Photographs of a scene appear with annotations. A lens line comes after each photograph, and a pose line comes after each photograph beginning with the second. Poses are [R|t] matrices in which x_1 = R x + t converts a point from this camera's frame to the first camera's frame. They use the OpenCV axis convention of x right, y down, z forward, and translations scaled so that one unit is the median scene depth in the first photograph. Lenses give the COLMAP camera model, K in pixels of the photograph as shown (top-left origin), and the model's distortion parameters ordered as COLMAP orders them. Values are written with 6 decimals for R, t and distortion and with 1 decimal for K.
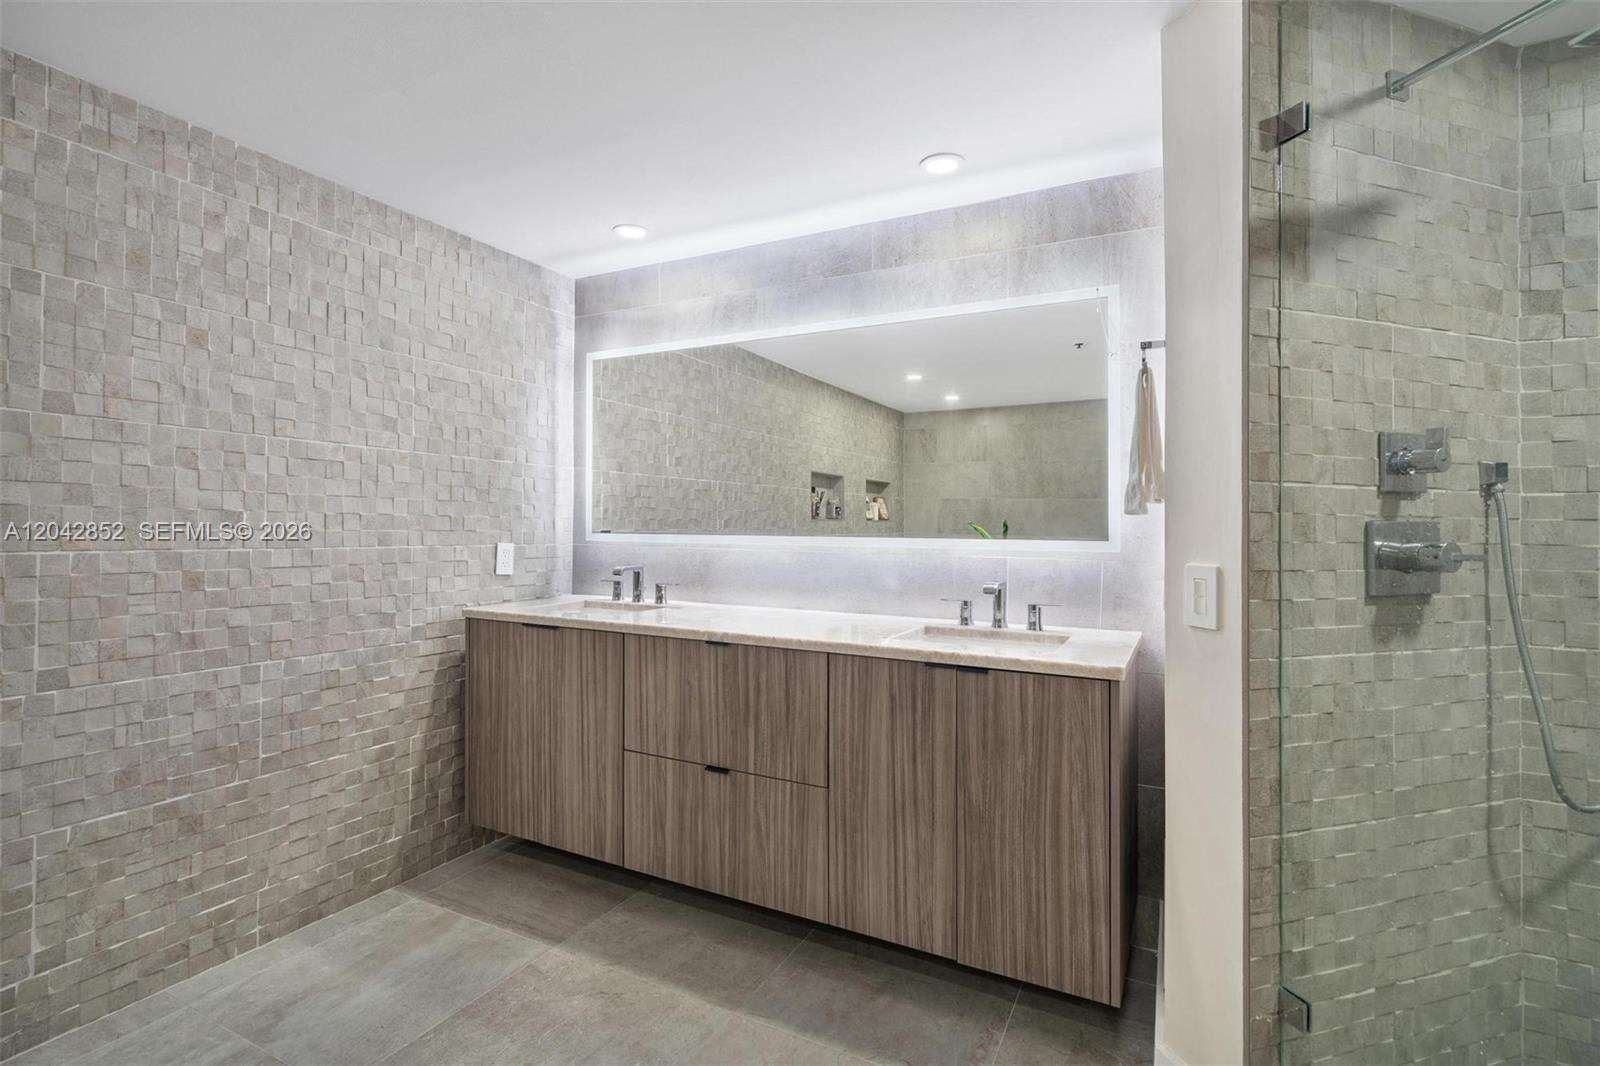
lens RADIAL K [[738.0, 0, 805.2], [0, 738.0, 528.5], [0, 0, 1]] dist [0.000215, 0.000147]
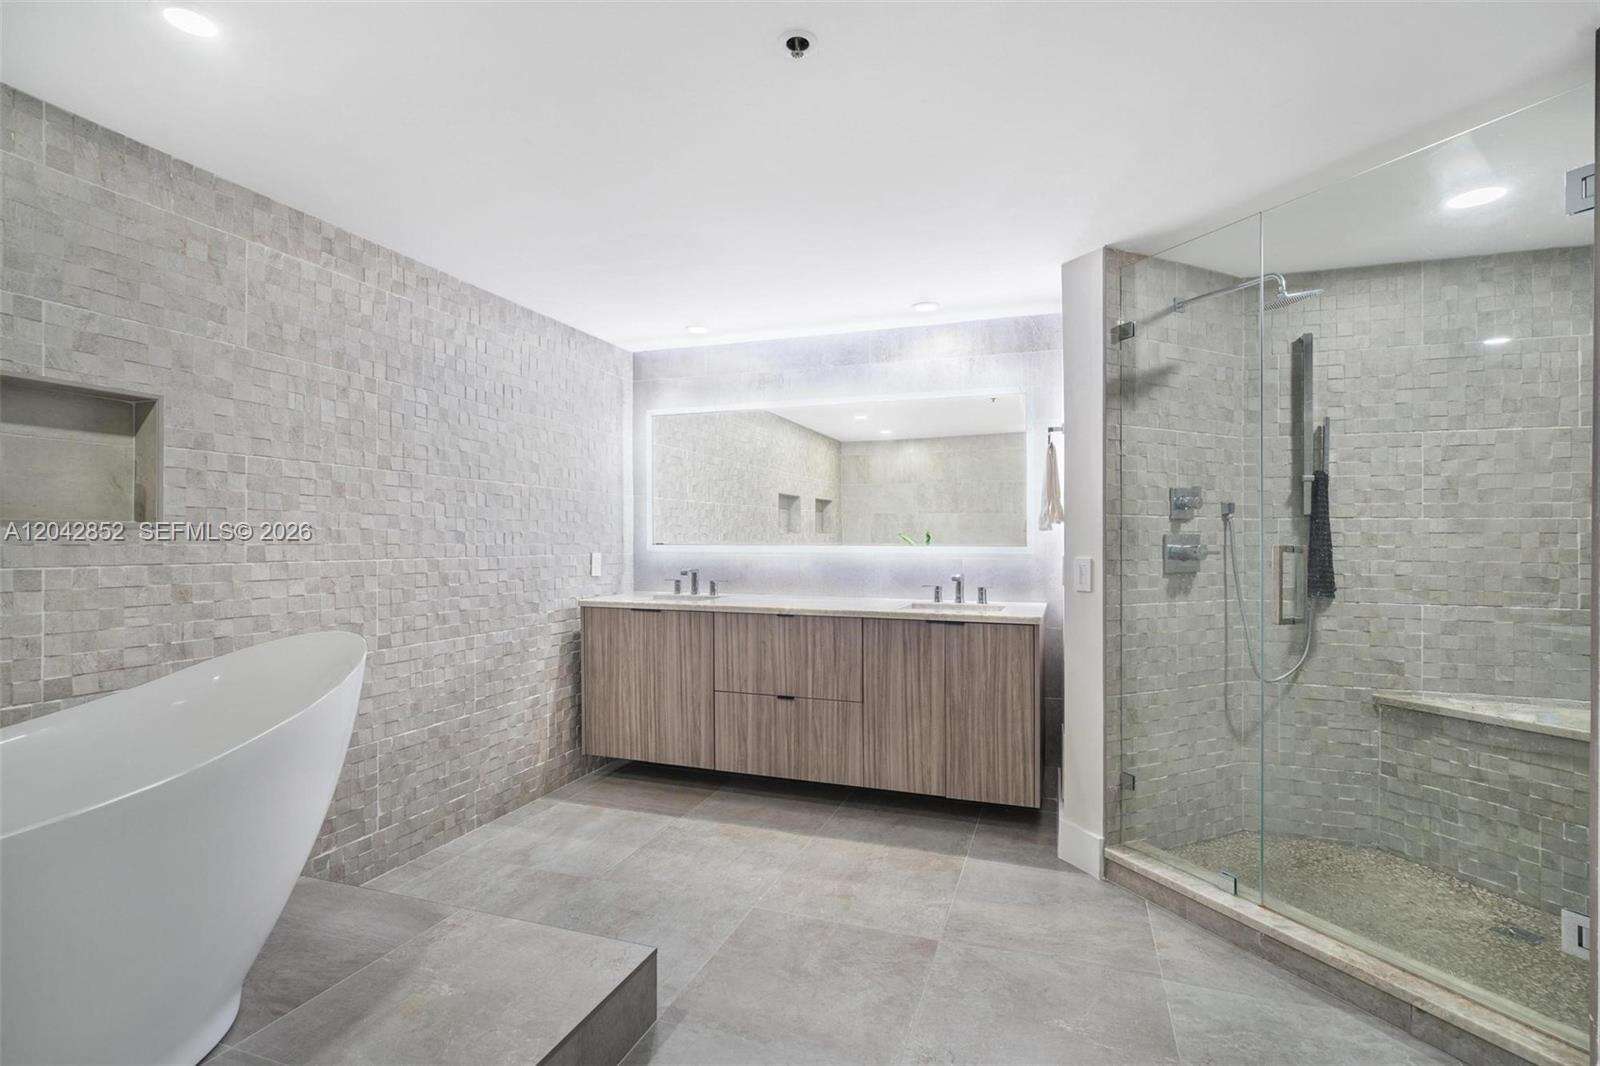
lens RADIAL K [[730.8, 0, 801.4], [0, 730.8, 552.2], [0, 0, 1]] dist [-0.000912, -0.000123]
pose [[0.991520, -0.010154, 0.129554, -0.286329], [0.007907, 0.999809, 0.017846, -0.003050], [-0.129711, -0.016670, 0.991412, -0.518246]]
